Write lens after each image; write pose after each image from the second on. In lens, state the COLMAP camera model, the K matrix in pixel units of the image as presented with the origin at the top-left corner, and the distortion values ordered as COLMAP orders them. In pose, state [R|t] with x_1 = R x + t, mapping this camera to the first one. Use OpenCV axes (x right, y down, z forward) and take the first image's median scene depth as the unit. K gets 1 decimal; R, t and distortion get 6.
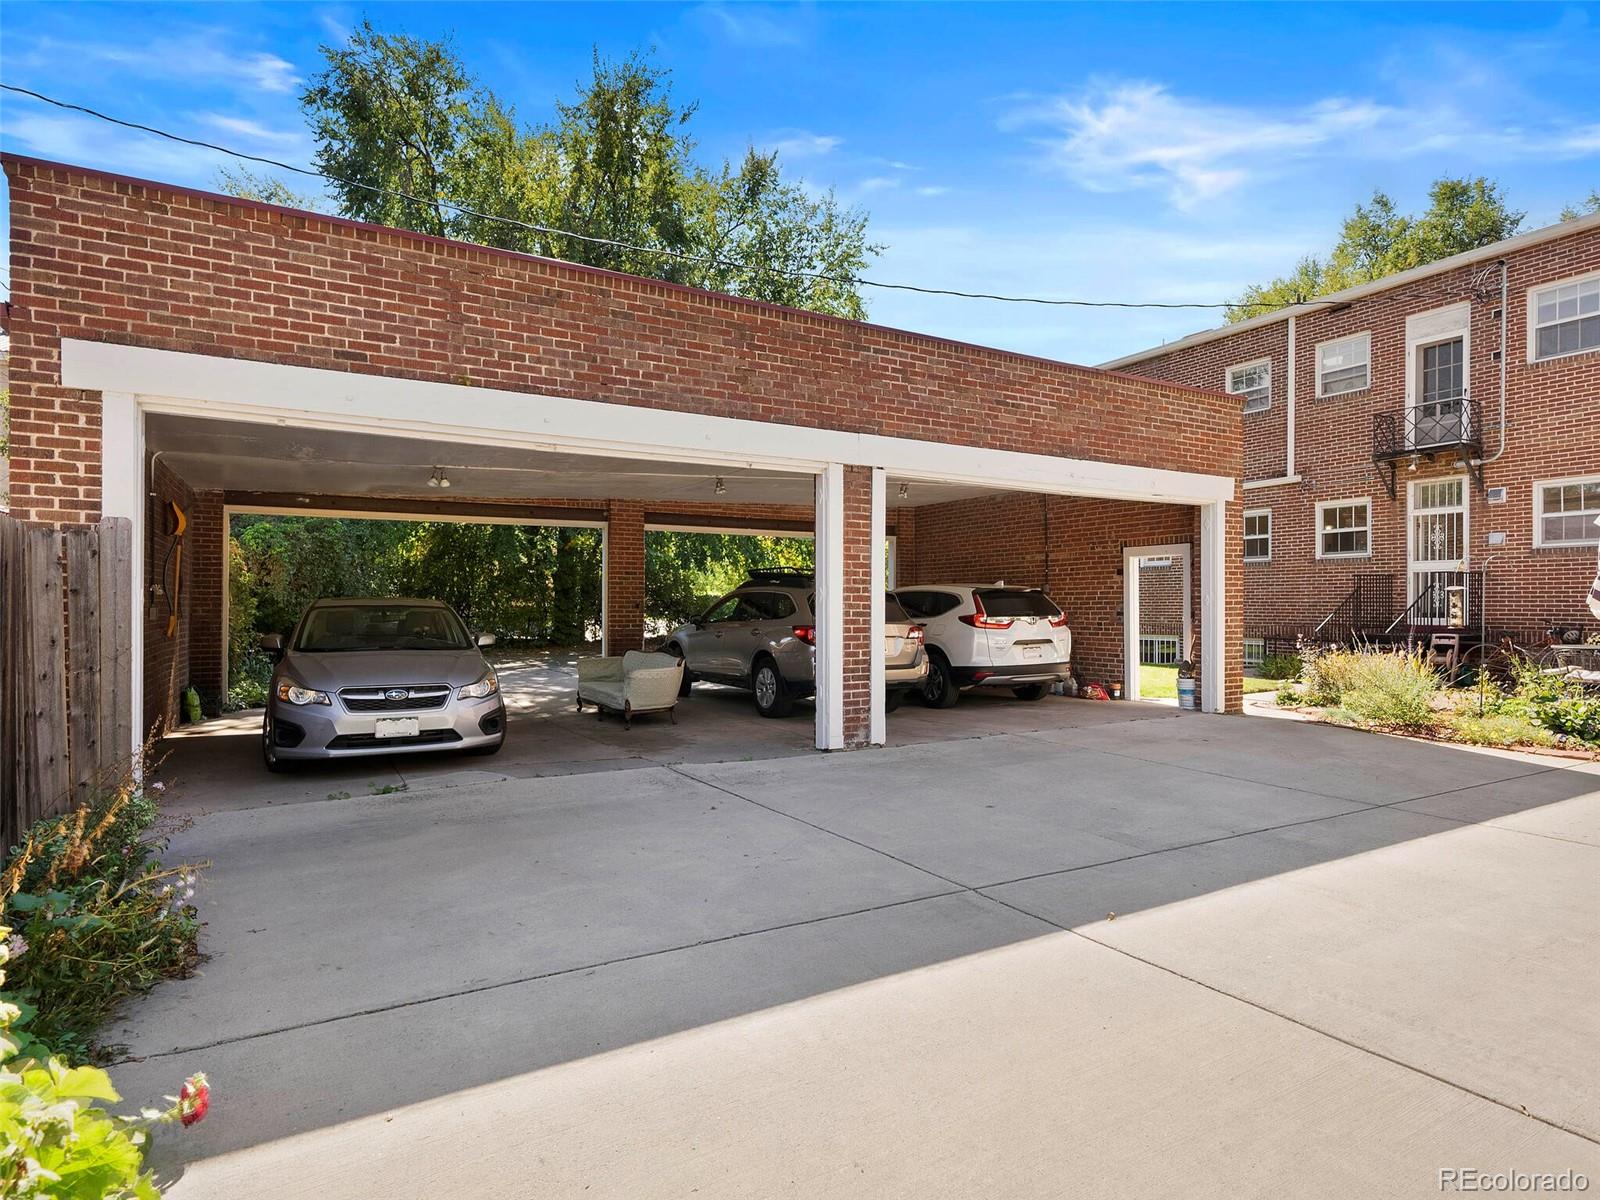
lens RADIAL K [[848.5, 0, 797.2], [0, 848.5, 613.2], [0, 0, 1]] dist [0.000041, -0.000155]
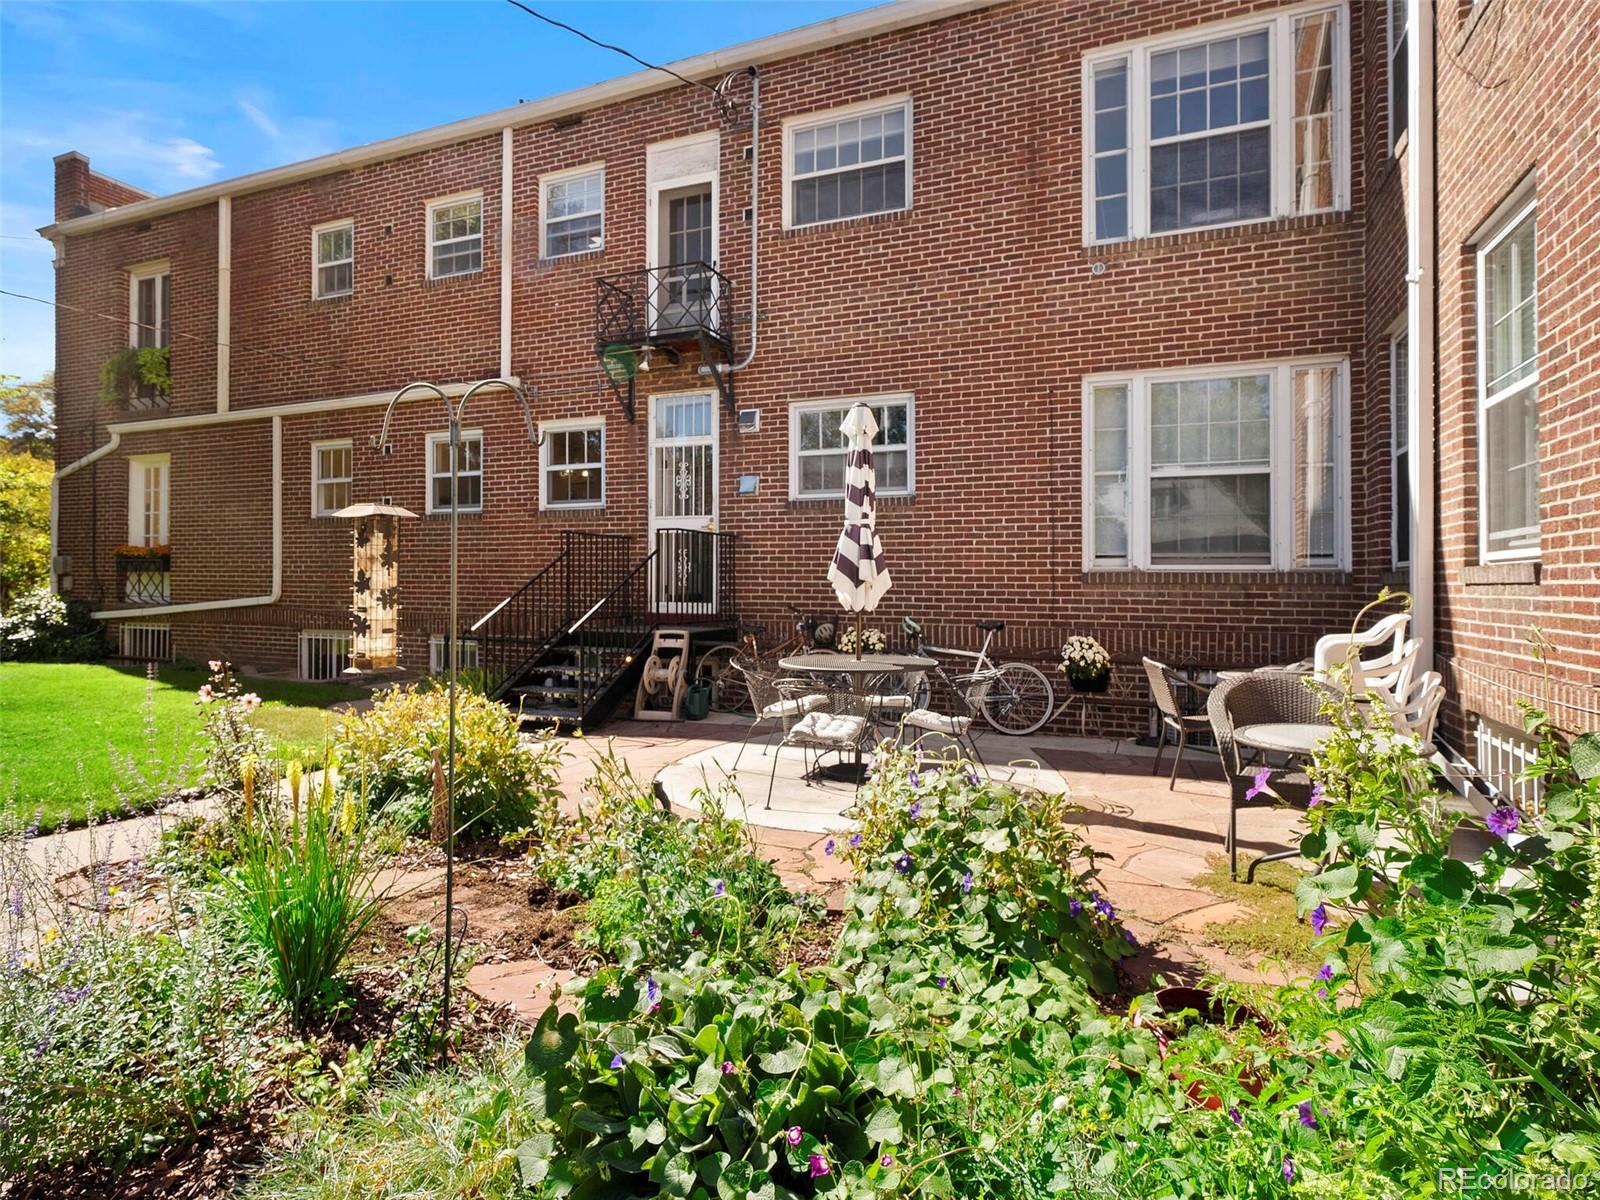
lens RADIAL K [[847.3, 0, 799.7], [0, 847.3, 585.2], [0, 0, 1]] dist [0.000955, -0.000426]
pose [[0.788913, 0.002749, 0.614498, 0.427436], [0.001046, 0.999983, -0.005817, -0.003845], [-0.614504, 0.005231, 0.788897, 0.429069]]
